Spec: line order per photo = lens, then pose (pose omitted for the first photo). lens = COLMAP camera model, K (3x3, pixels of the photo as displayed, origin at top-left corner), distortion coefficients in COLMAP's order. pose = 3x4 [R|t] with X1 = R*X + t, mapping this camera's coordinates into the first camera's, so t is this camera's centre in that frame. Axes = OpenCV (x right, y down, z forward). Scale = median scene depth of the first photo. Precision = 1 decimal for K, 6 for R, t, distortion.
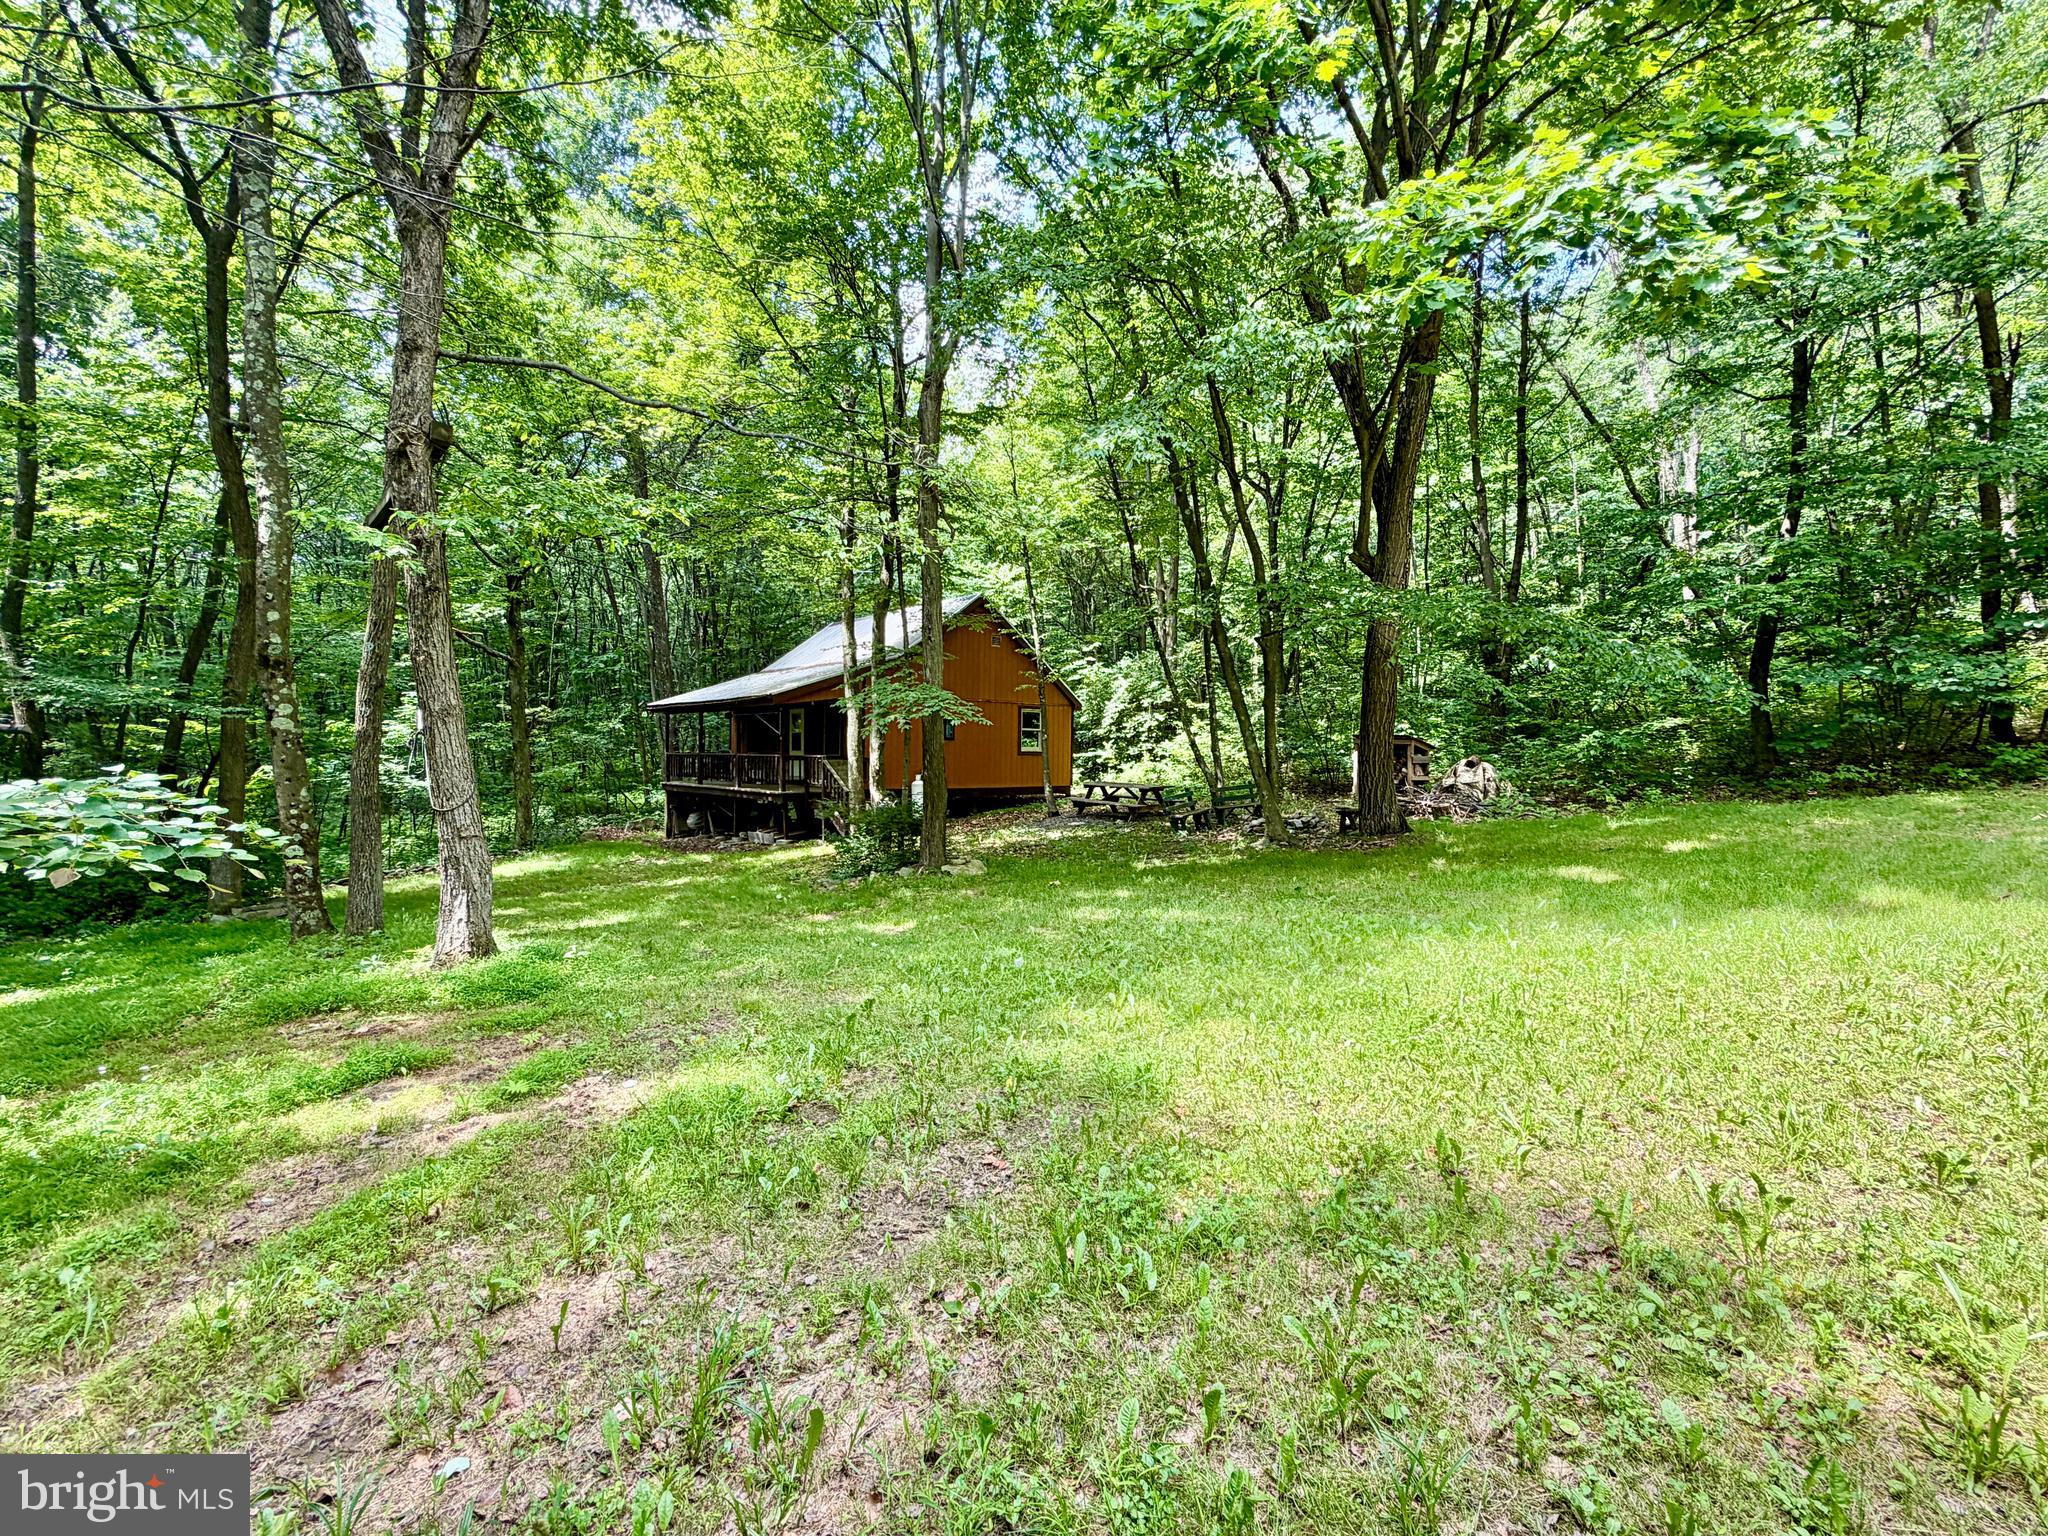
lens RADIAL K [[934.1, 0, 1024.0], [0, 934.1, 768.0], [0, 0, 1]] dist [0.000000, 0.000659]
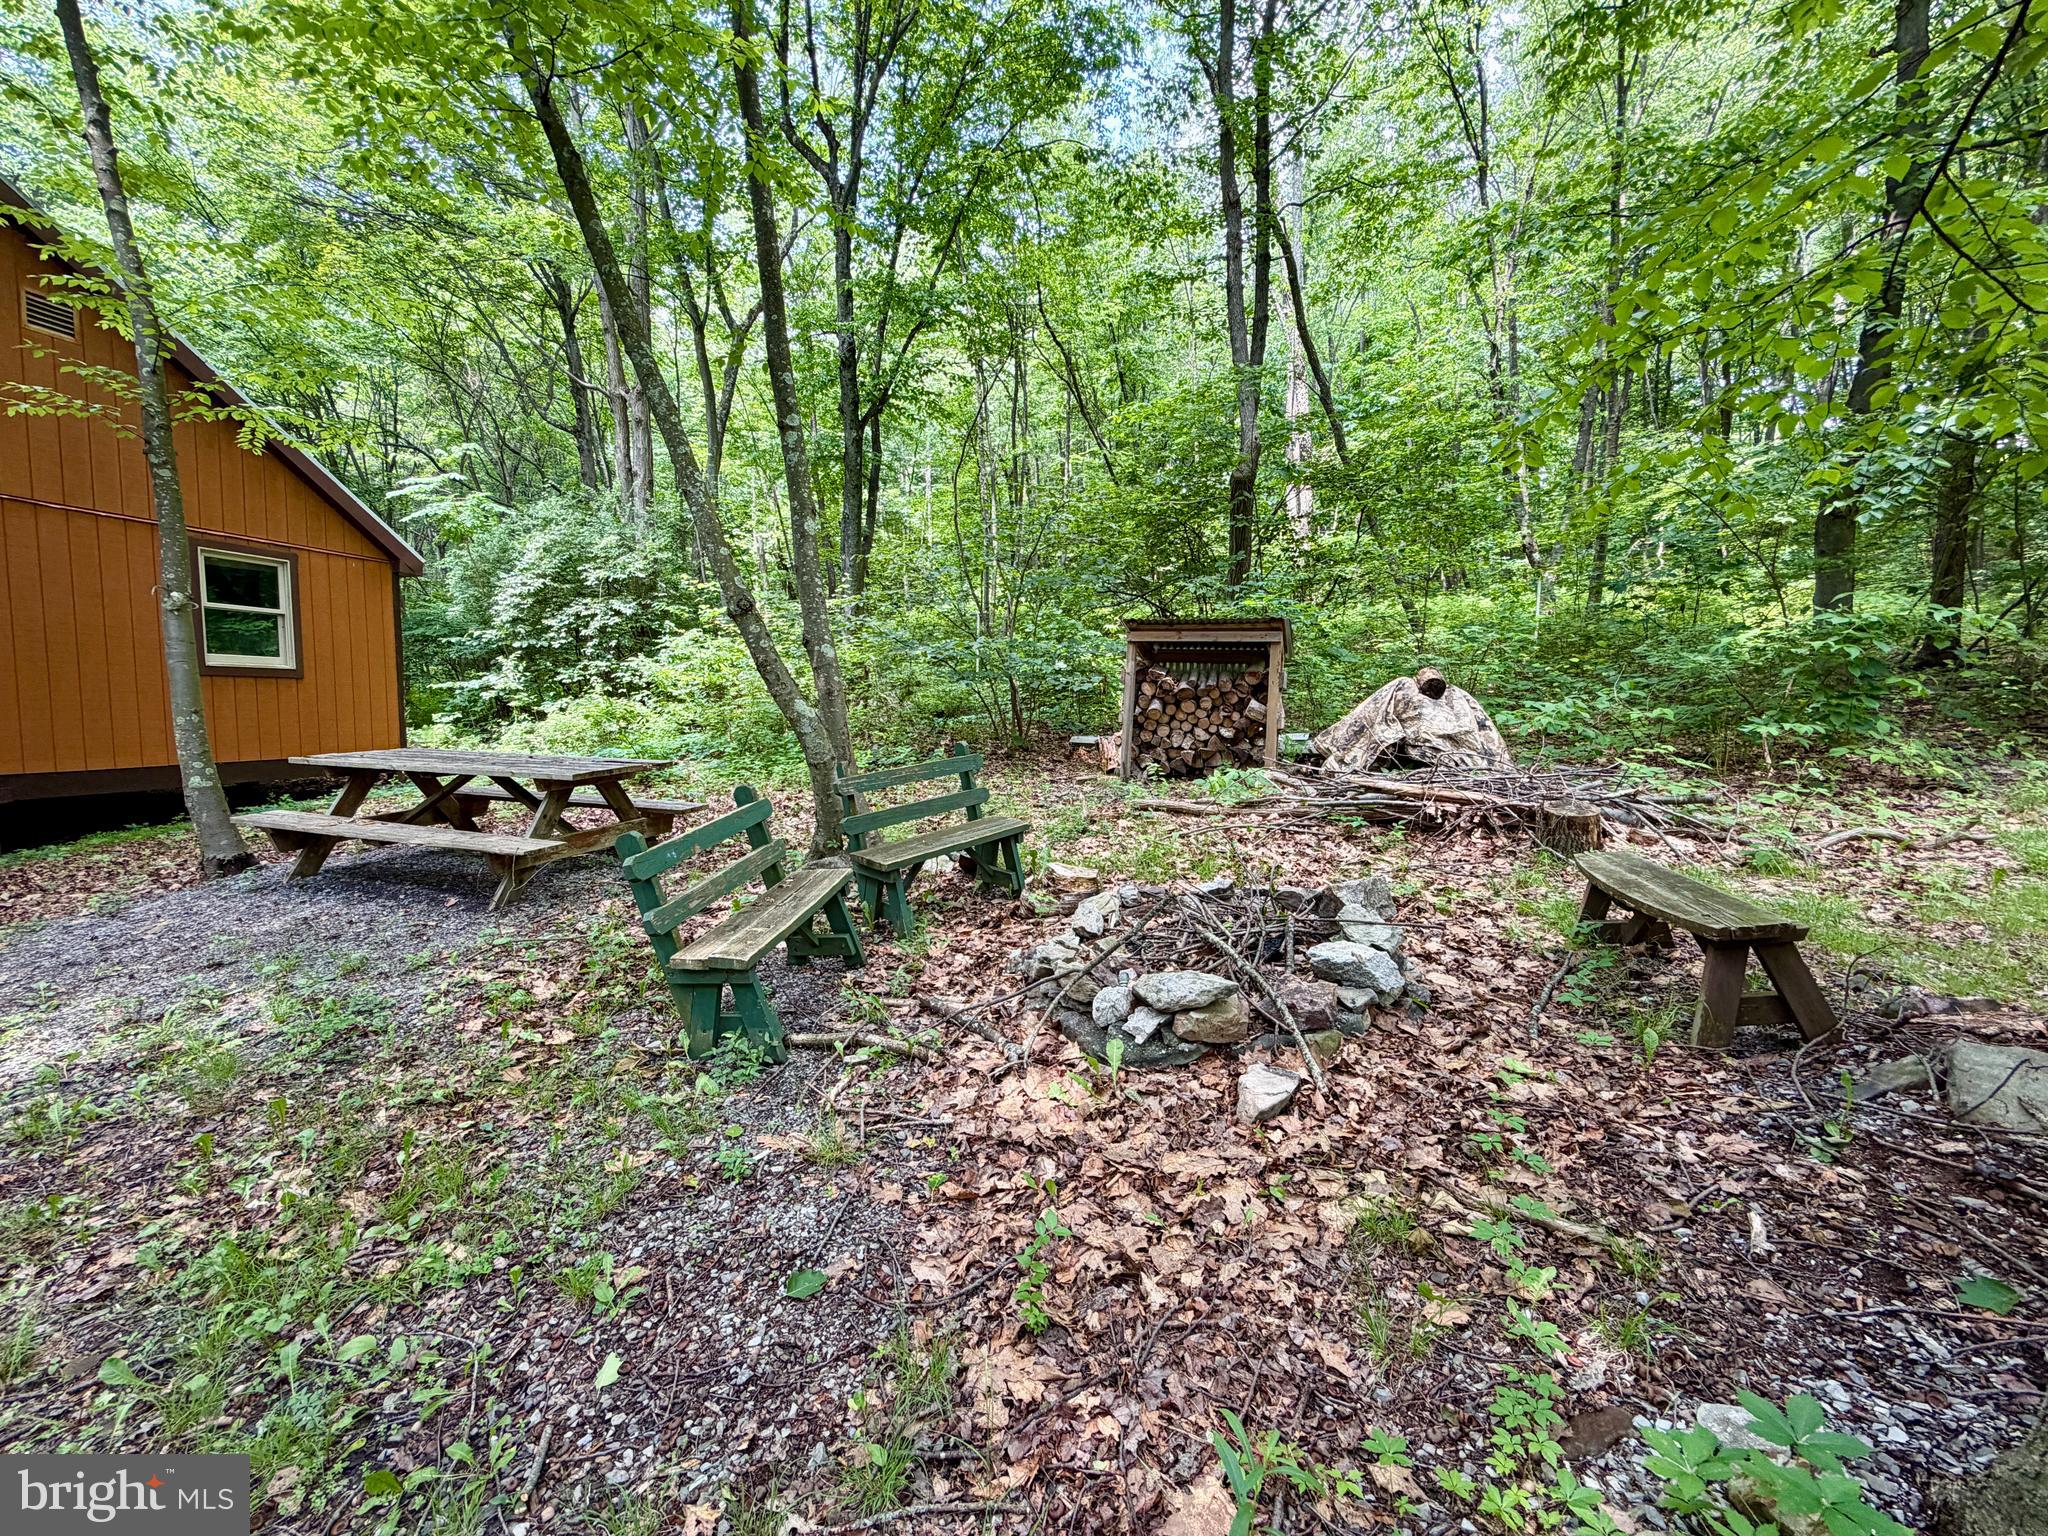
lens RADIAL K [[827.3, 0, 1018.2], [0, 827.3, 763.7], [0, 0, 1]] dist [0.012426, -0.000400]
pose [[0.839030, -0.043380, 0.542353, 0.078088], [0.009973, 0.997875, 0.064386, 0.002348], [-0.543994, -0.048613, 0.837680, 0.510284]]
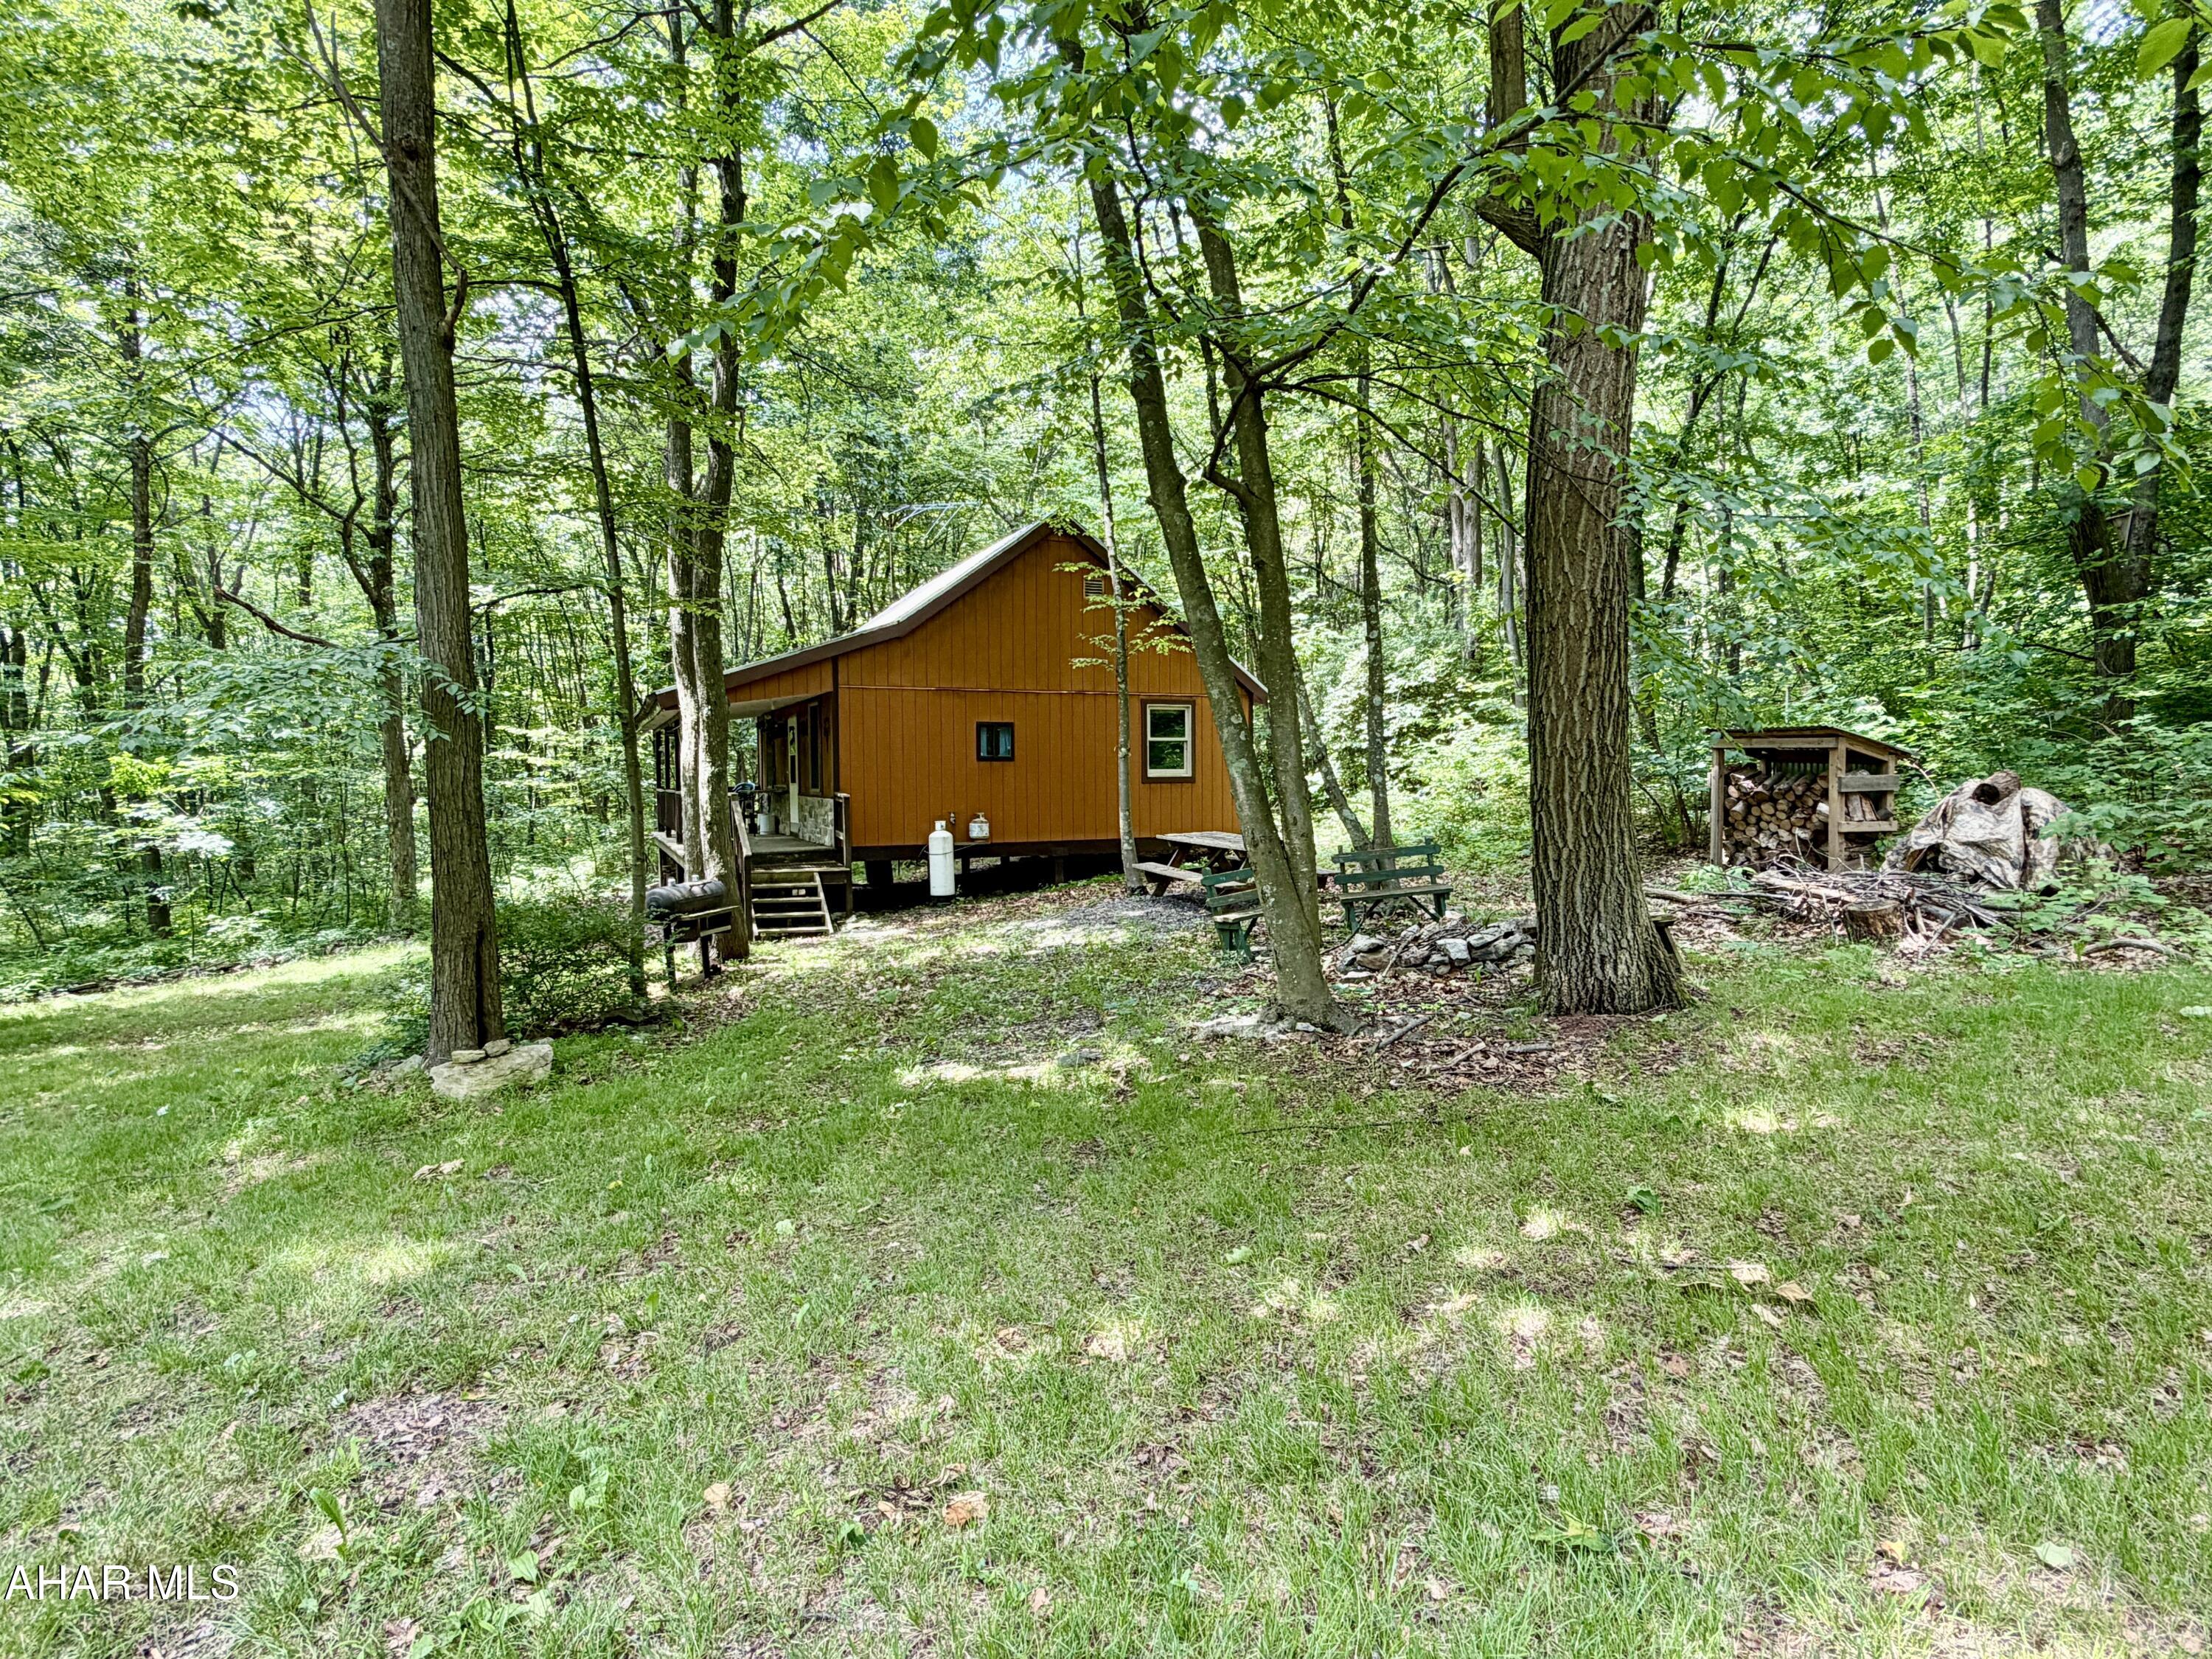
lens RADIAL K [[1166.9, 0, 1100.0], [0, 1166.9, 831.7], [0, 0, 1]] dist [0.002841, -0.001426]
pose [[0.957866, -0.006600, -0.287139, 0.165650], [0.016323, 0.999371, 0.031480, -0.006481], [0.286751, -0.034840, 0.957372, 0.264252]]
